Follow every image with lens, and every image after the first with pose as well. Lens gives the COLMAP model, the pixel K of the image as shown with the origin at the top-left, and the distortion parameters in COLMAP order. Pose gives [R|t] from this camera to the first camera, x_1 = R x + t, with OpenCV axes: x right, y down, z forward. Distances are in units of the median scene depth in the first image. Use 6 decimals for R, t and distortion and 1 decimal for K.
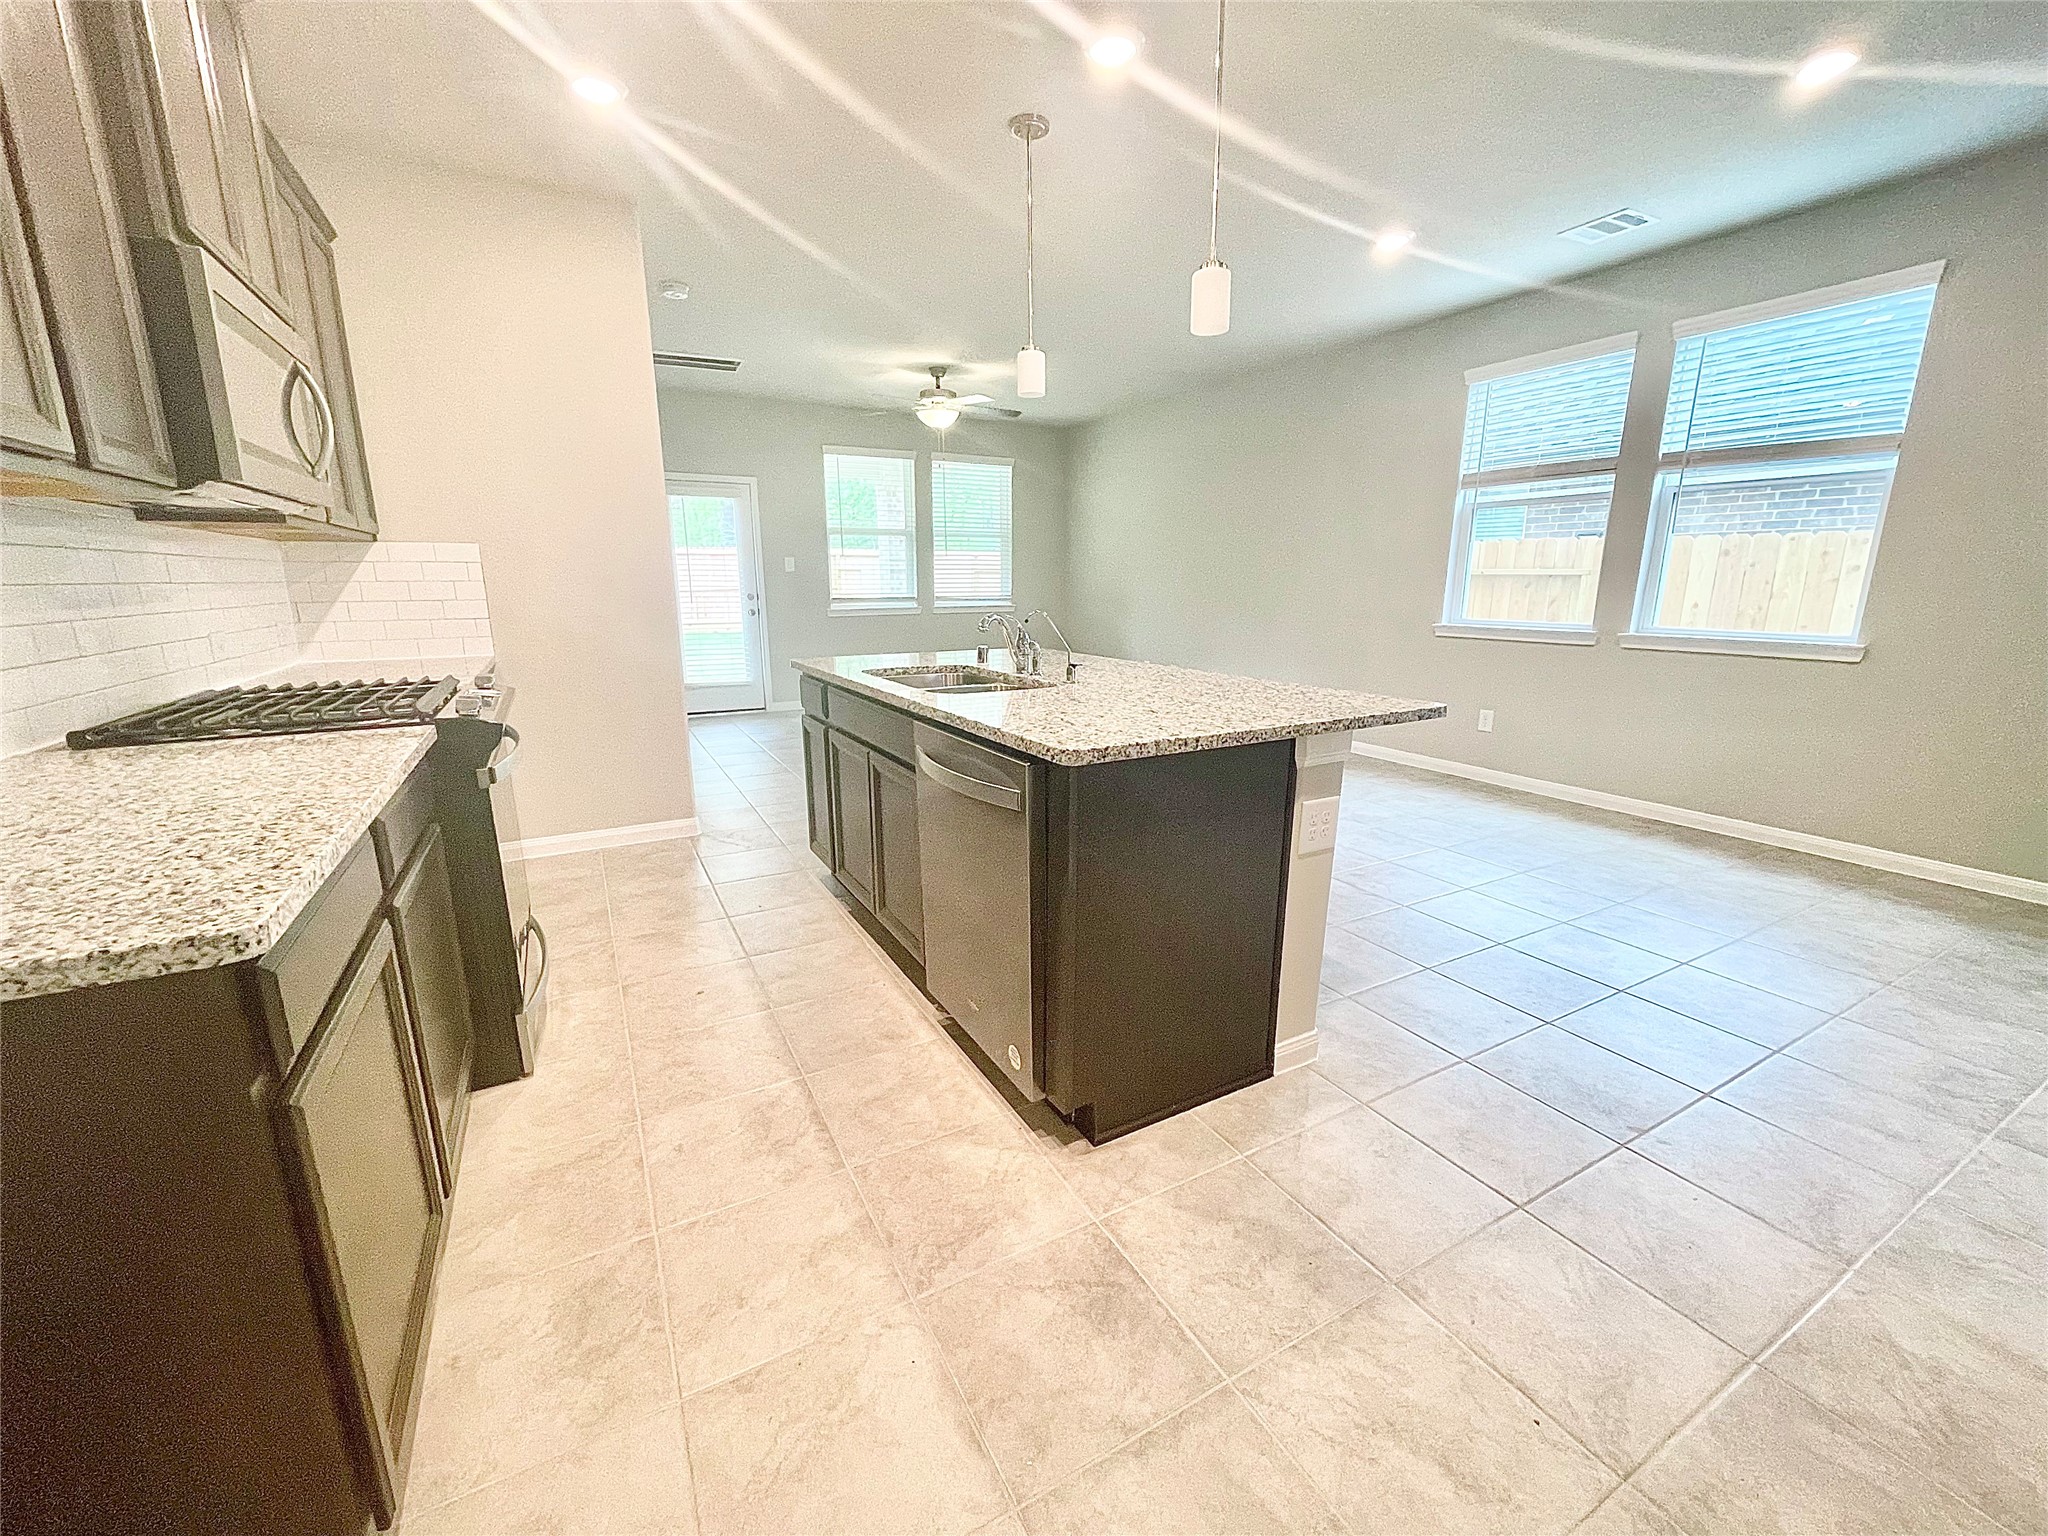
lens RADIAL K [[825.4, 0, 1024.1], [0, 825.4, 770.9], [0, 0, 1]] dist [-0.000367, -0.000010]
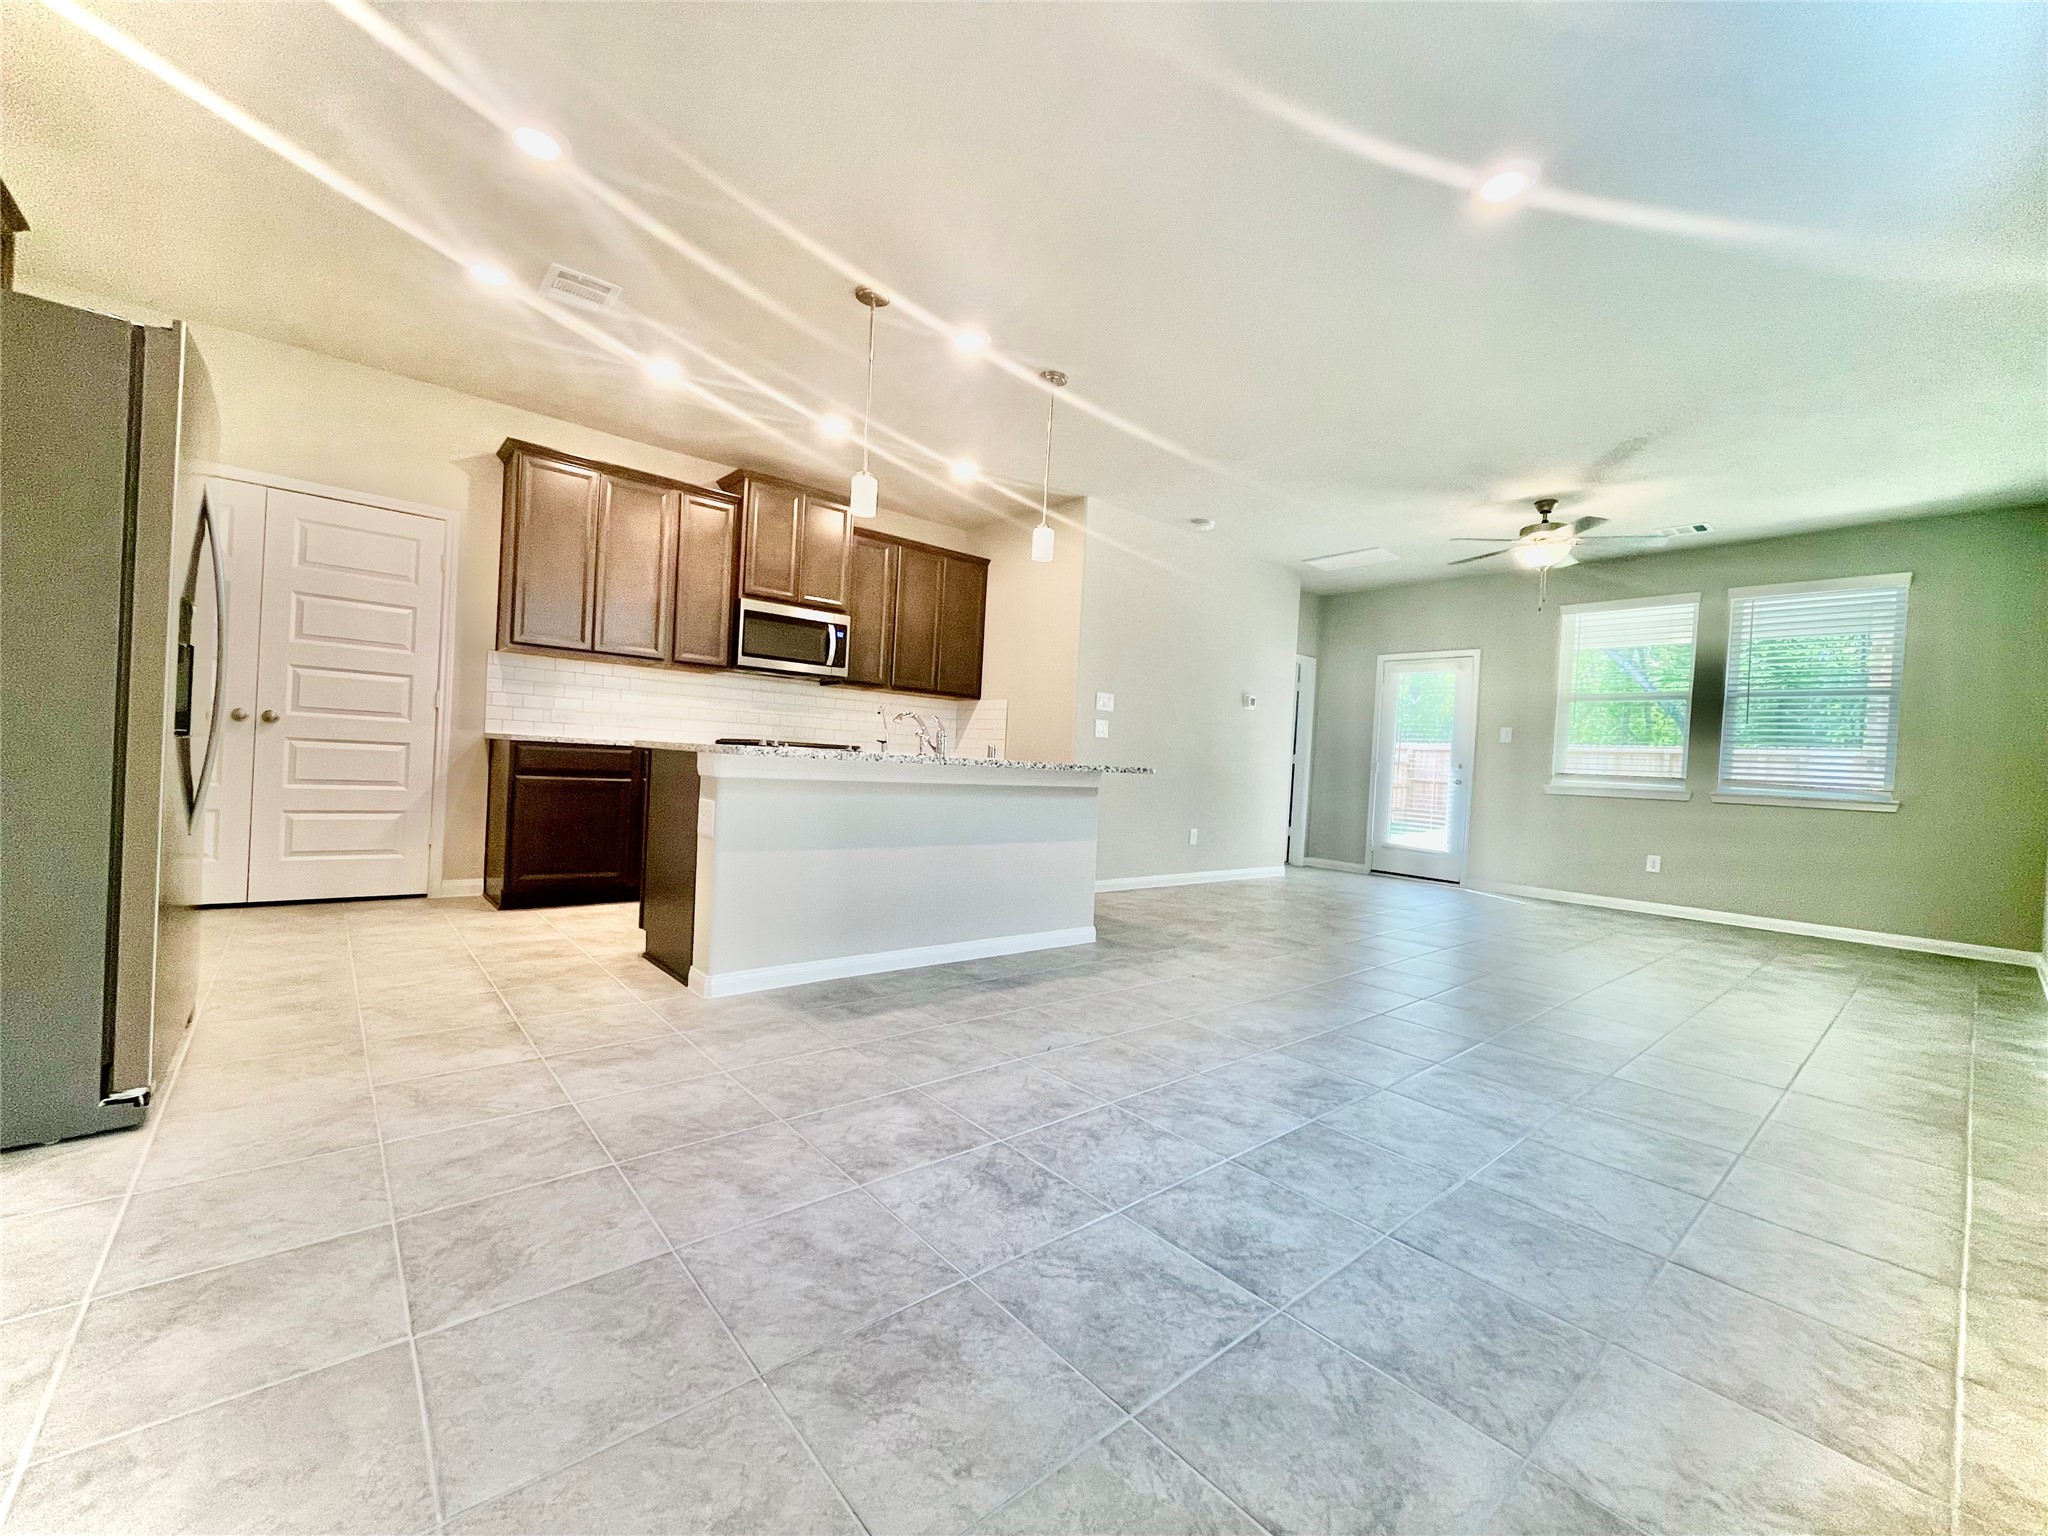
lens RADIAL K [[825.4, 0, 1024.8], [0, 825.4, 767.4], [0, 0, 1]] dist [-0.000367, -0.000010]
pose [[0.211375, 0.020907, -0.977181, 0.631173], [-0.271979, 0.961542, -0.038260, -0.040690], [0.938801, 0.273860, 0.208932, 0.387806]]
